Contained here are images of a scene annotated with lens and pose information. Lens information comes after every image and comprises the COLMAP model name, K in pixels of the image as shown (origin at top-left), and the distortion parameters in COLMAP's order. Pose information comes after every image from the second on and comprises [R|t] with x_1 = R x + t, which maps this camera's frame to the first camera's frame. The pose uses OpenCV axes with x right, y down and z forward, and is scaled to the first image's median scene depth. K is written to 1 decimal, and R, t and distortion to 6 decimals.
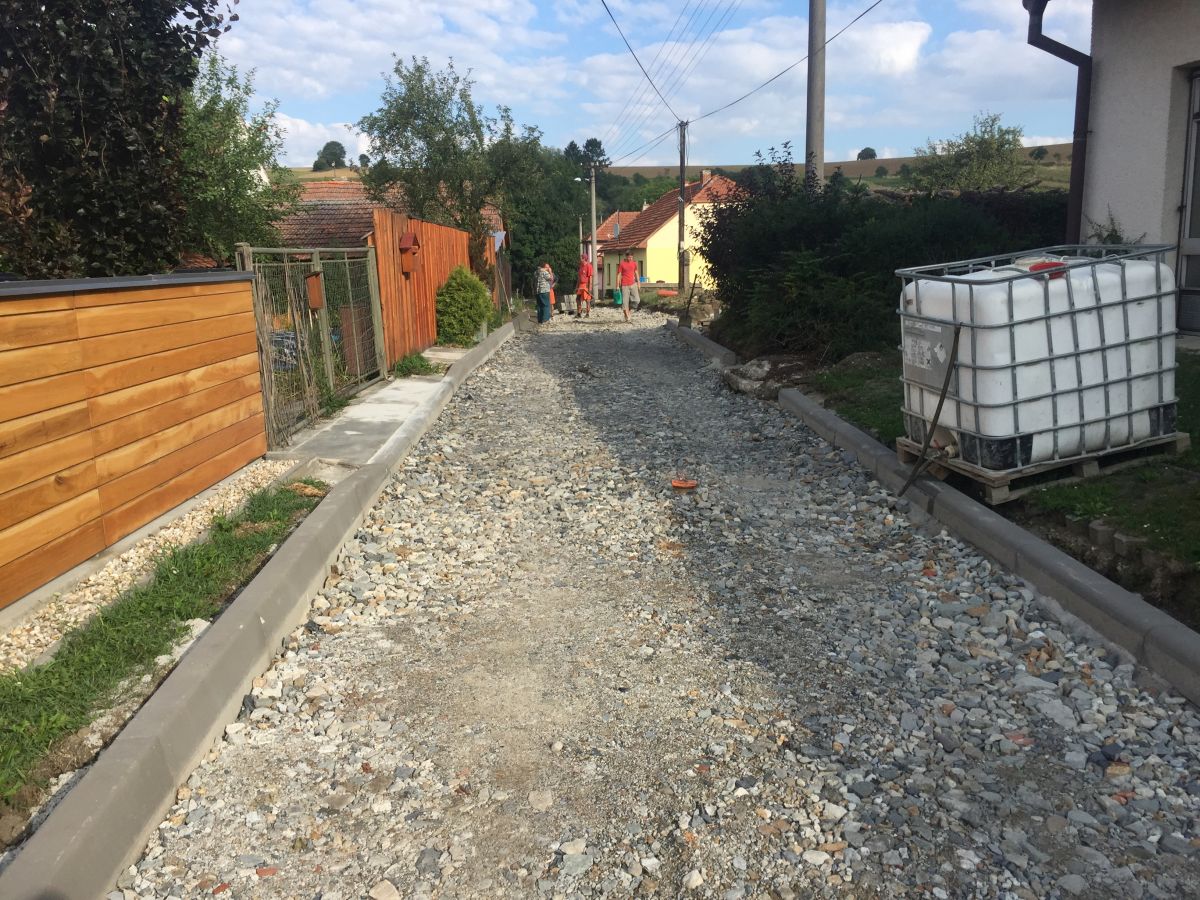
lens RADIAL K [[1016.3, 0, 606.6], [0, 1016.3, 426.3], [0, 0, 1]] dist [0.079999, -0.103758]
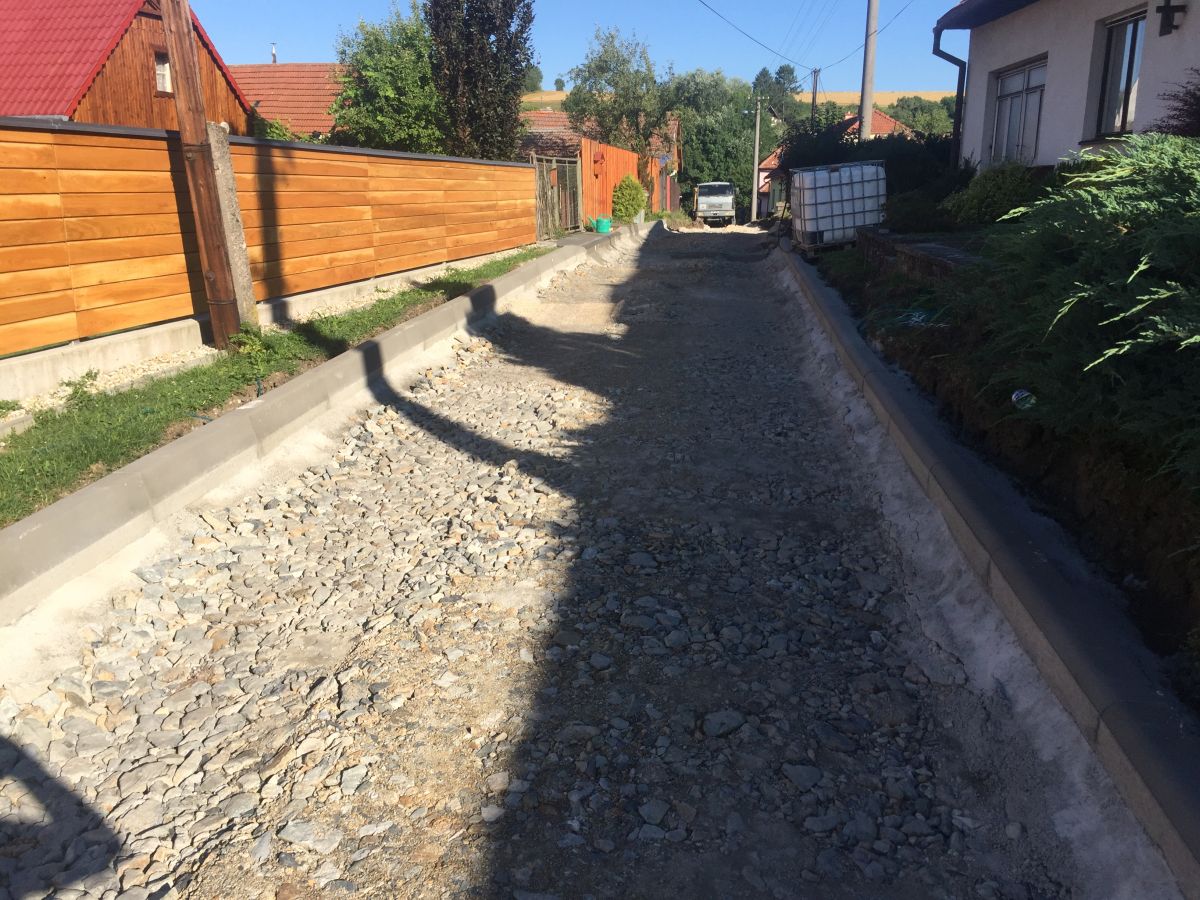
lens RADIAL K [[1016.3, 0, 610.8], [0, 1016.3, 452.6], [0, 0, 1]] dist [0.079999, -0.103758]
pose [[0.984367, 0.072764, -0.160396, 0.124230], [-0.058080, 0.993837, 0.094414, 0.133759], [0.166278, -0.083622, 0.982527, -0.651466]]
